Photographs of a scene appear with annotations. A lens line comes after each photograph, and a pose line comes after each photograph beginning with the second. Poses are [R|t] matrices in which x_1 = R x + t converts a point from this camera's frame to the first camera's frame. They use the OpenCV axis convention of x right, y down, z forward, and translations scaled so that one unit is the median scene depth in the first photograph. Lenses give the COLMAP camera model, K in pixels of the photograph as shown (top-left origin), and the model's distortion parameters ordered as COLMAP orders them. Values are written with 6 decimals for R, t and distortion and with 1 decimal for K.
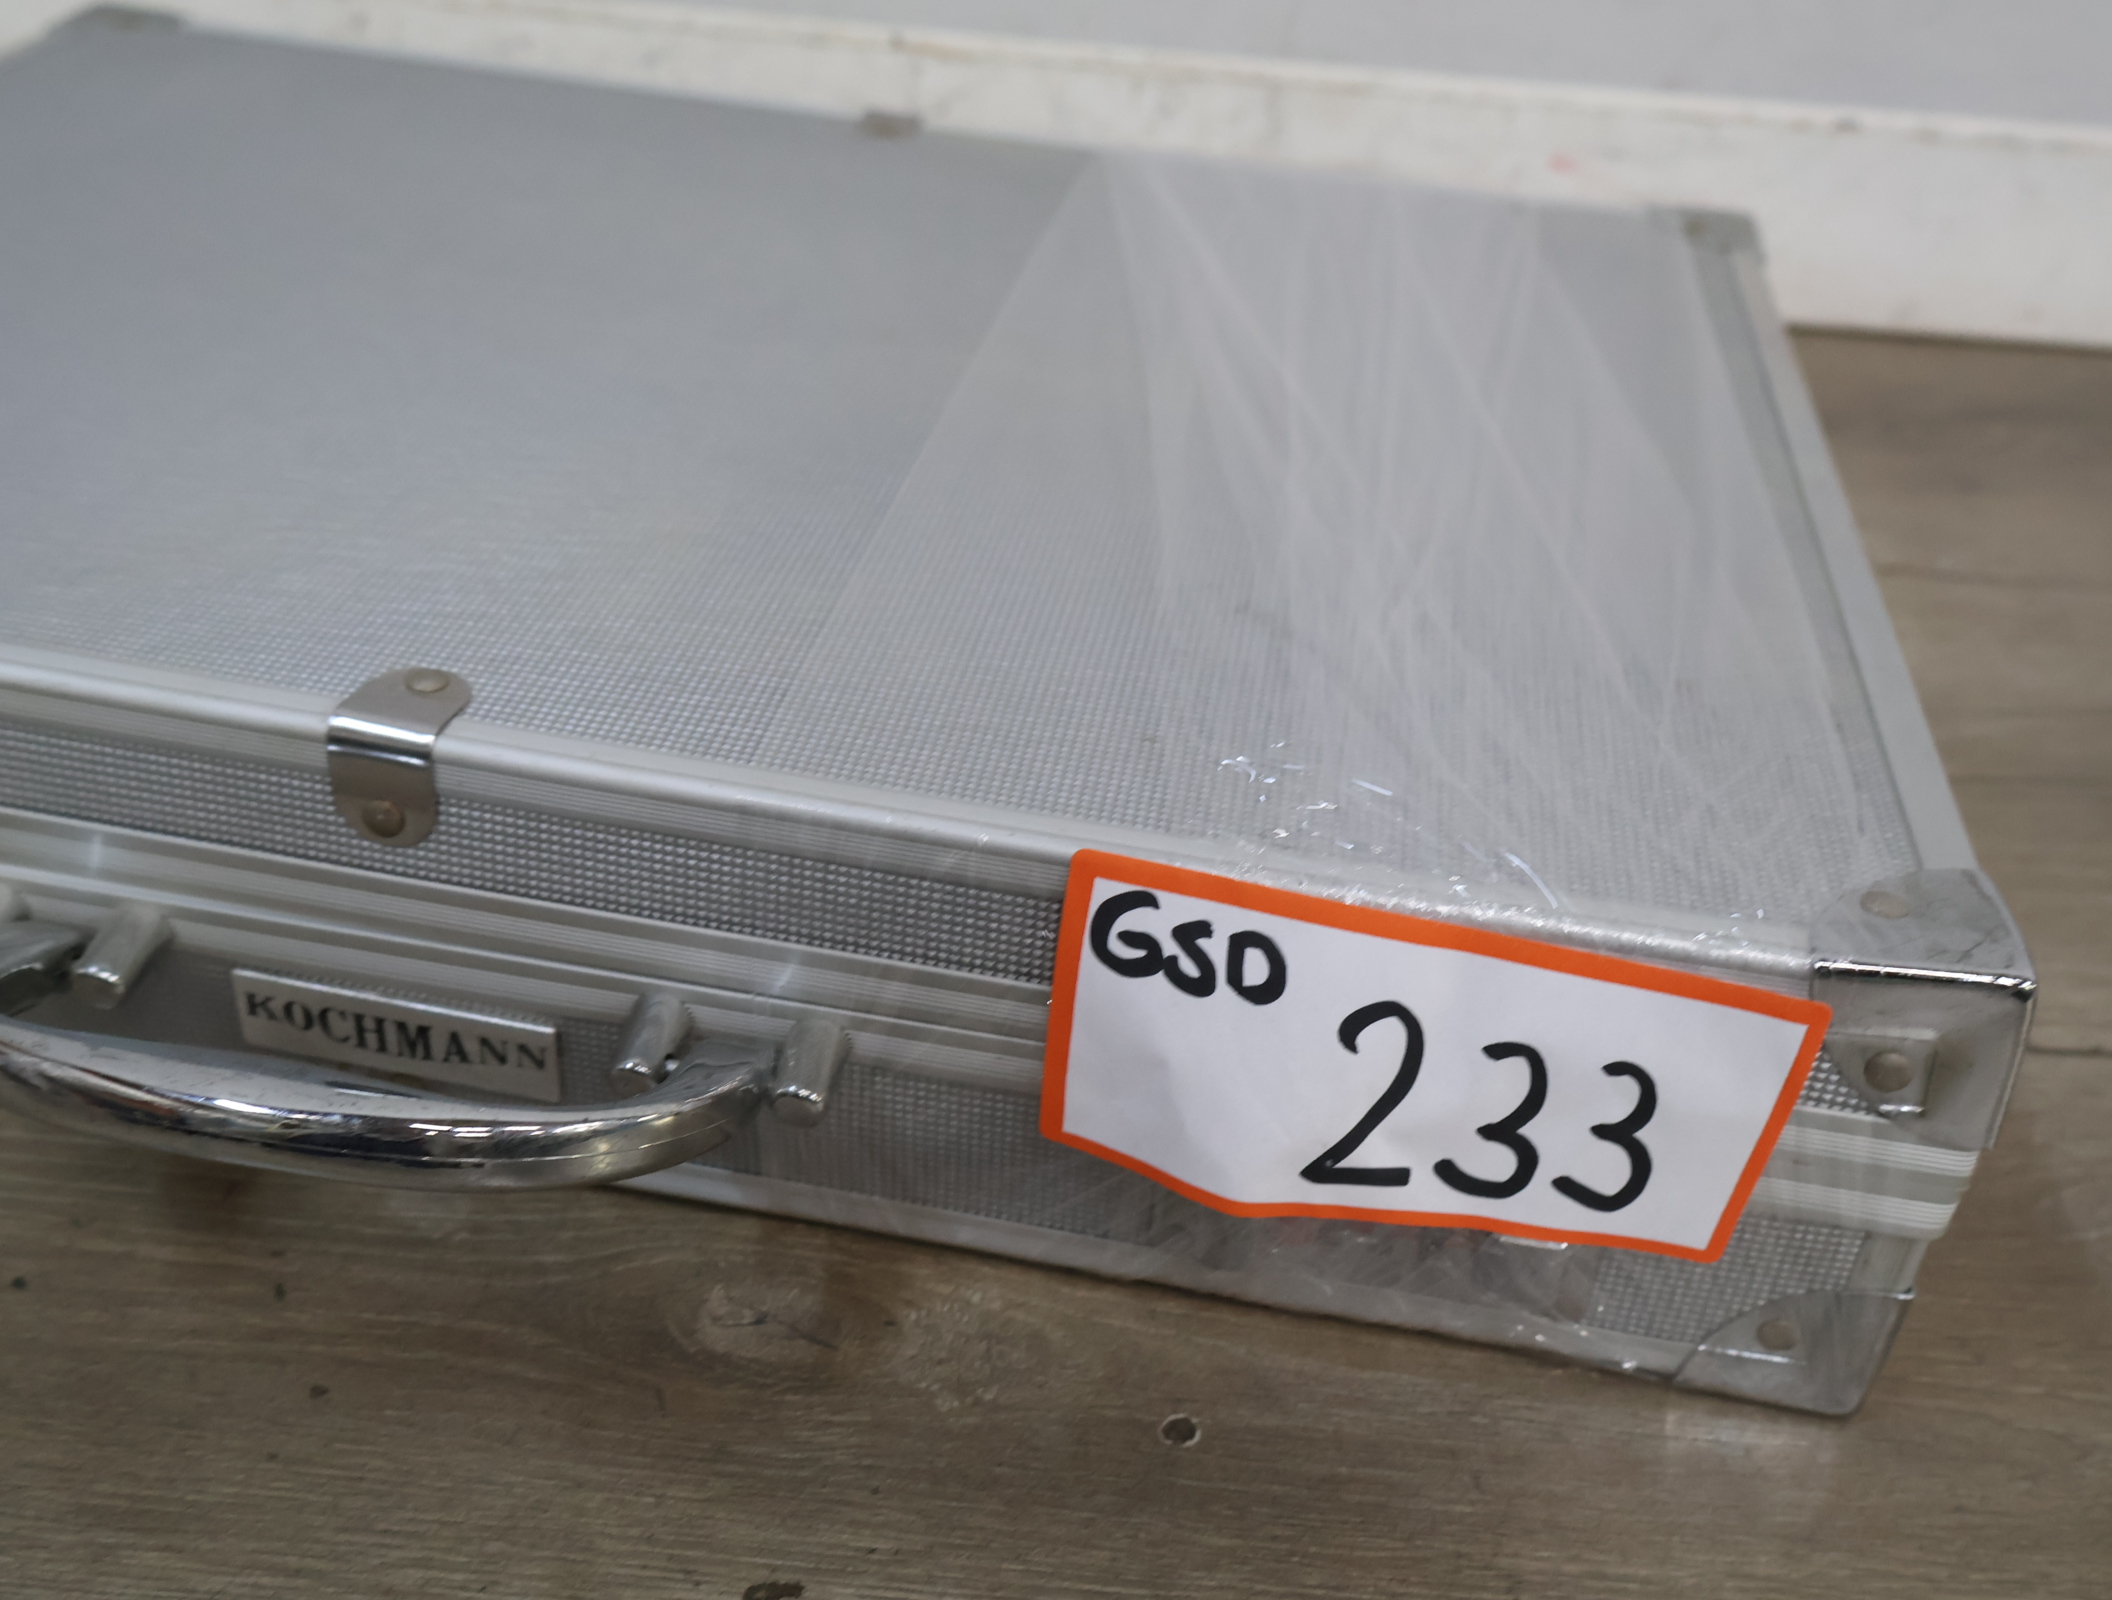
lens RADIAL K [[2069.5, 0, 1045.0], [0, 2069.5, 791.5], [0, 0, 1]] dist [0.011129, 0.000000]
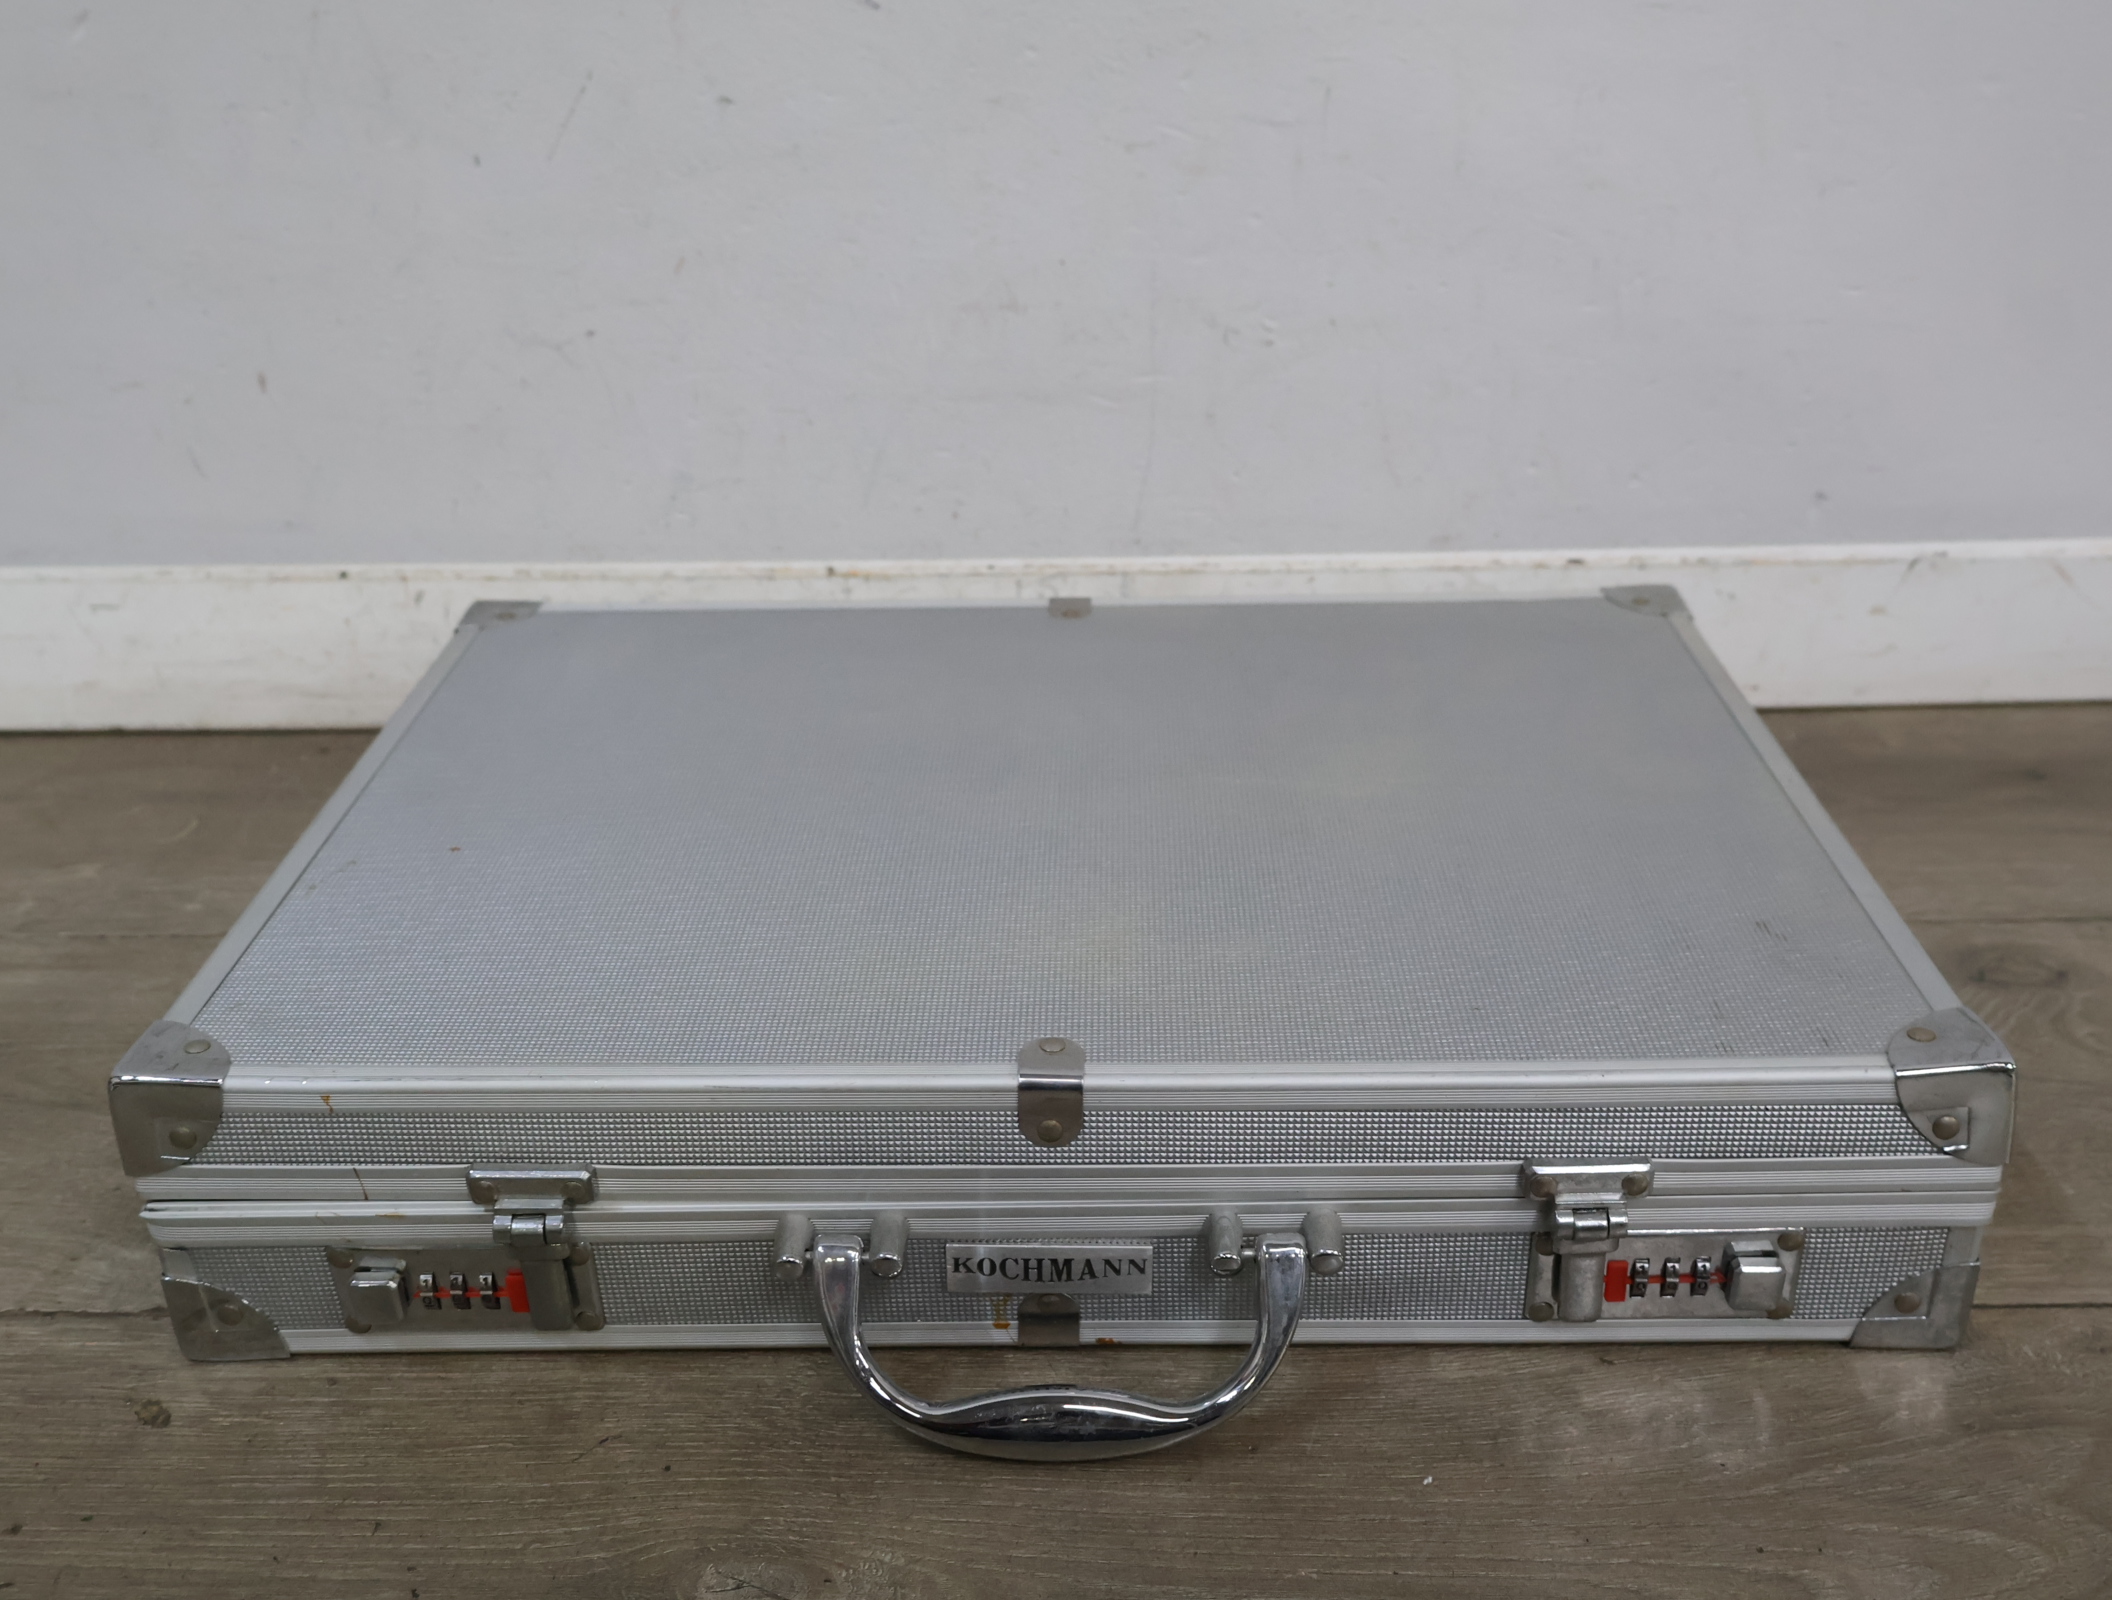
lens RADIAL K [[2058.7, 0, 1051.4], [0, 2058.7, 793.9], [0, 0, 1]] dist [0.009373, 0.000000]
pose [[0.995127, -0.095729, -0.023641, 0.178027], [0.091699, 0.986586, -0.135050, -0.084147], [0.036252, 0.132224, 0.990557, -0.534088]]
